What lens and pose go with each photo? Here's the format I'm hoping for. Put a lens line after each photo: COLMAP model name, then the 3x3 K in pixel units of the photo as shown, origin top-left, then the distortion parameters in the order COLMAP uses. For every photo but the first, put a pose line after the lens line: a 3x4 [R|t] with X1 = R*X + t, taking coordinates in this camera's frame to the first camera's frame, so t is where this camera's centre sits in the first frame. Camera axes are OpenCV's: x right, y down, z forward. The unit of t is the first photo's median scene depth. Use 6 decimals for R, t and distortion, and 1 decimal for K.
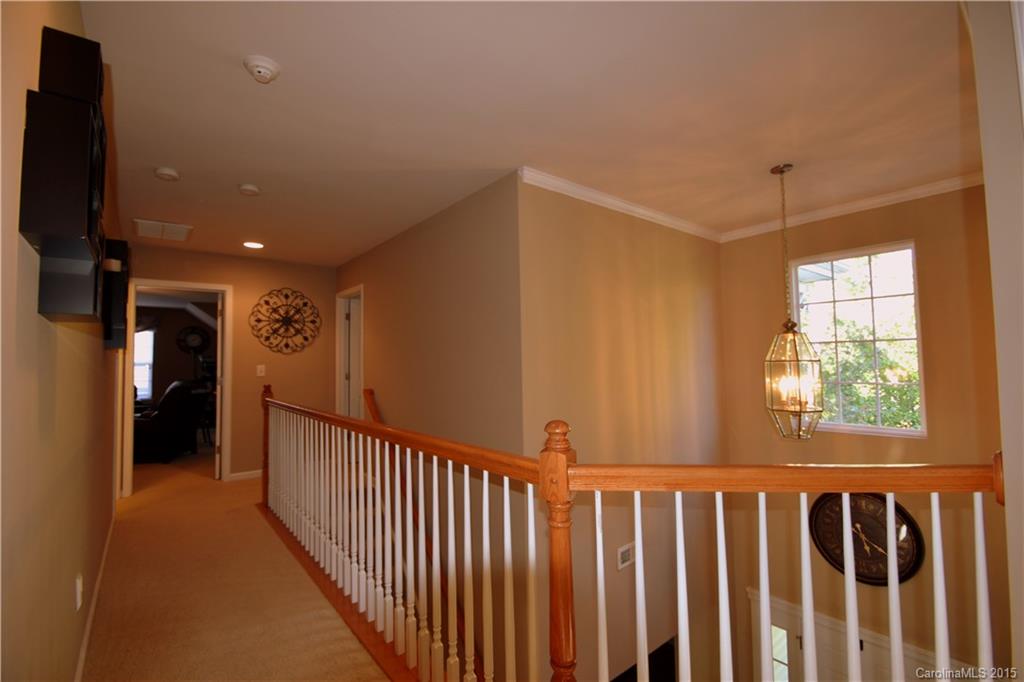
lens RADIAL K [[450.4, 0, 512.2], [0, 450.4, 341.4], [0, 0, 1]] dist [-0.000356, -0.000062]
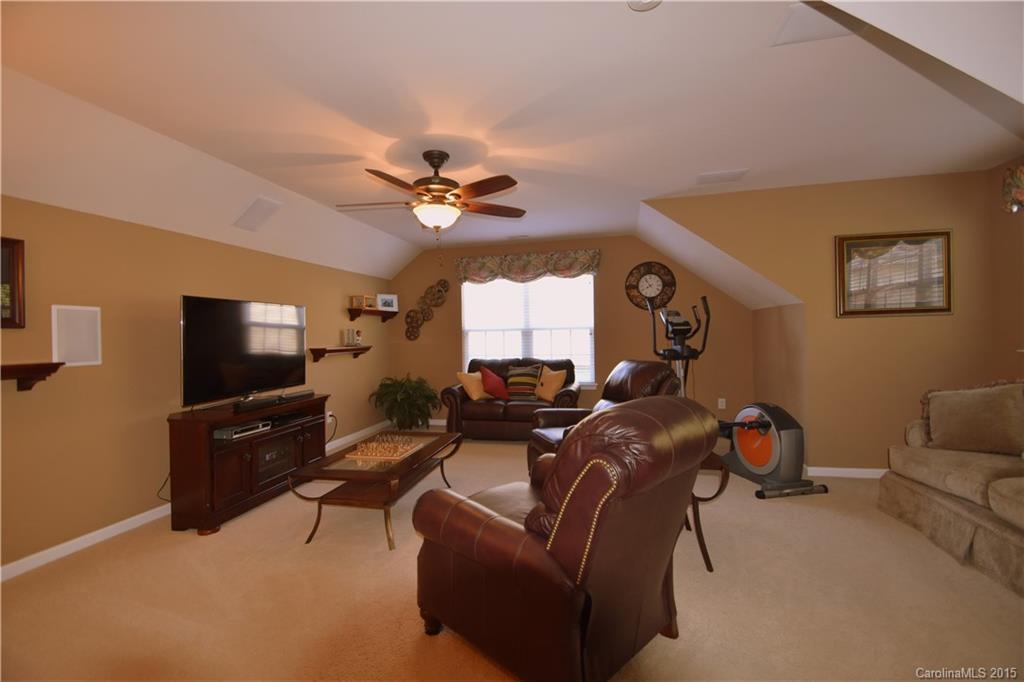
lens RADIAL K [[450.4, 0, 511.5], [0, 450.4, 338.9], [0, 0, 1]] dist [-0.000356, -0.000062]
pose [[0.626698, 0.005604, -0.779242, -0.373952], [0.044327, 0.998099, 0.042828, 0.032928], [0.778000, -0.061381, 0.625258, 0.504622]]
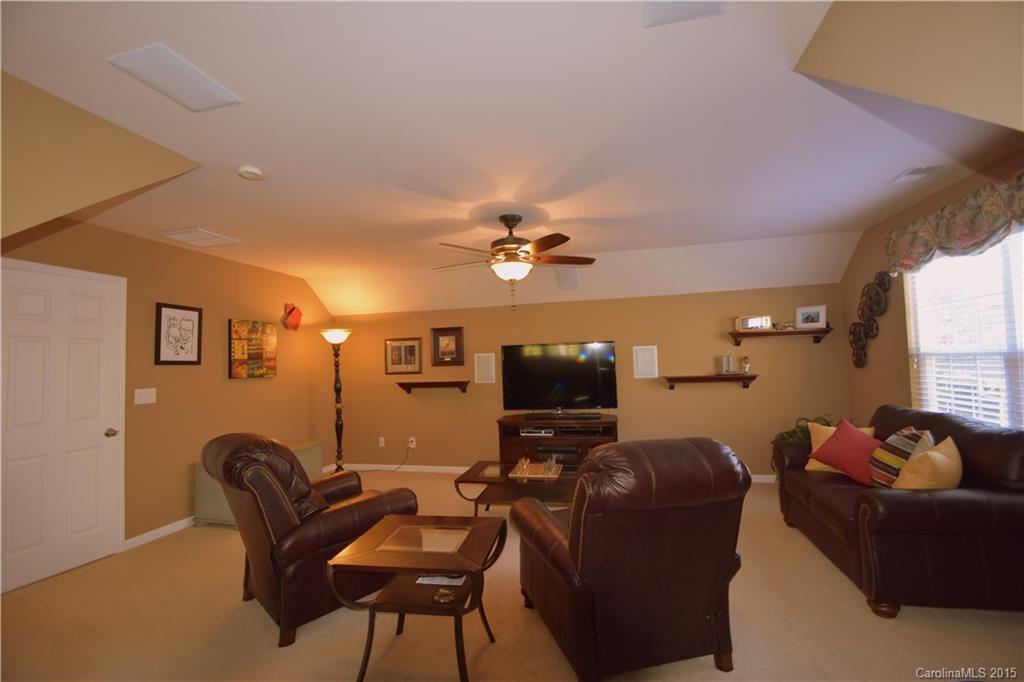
lens RADIAL K [[450.4, 0, 508.7], [0, 450.4, 338.7], [0, 0, 1]] dist [-0.000356, -0.000062]
pose [[-0.788795, 0.006856, -0.614618, -0.429580], [0.065783, 0.995136, -0.073325, 0.037906], [0.611126, -0.098270, -0.785409, 0.929840]]
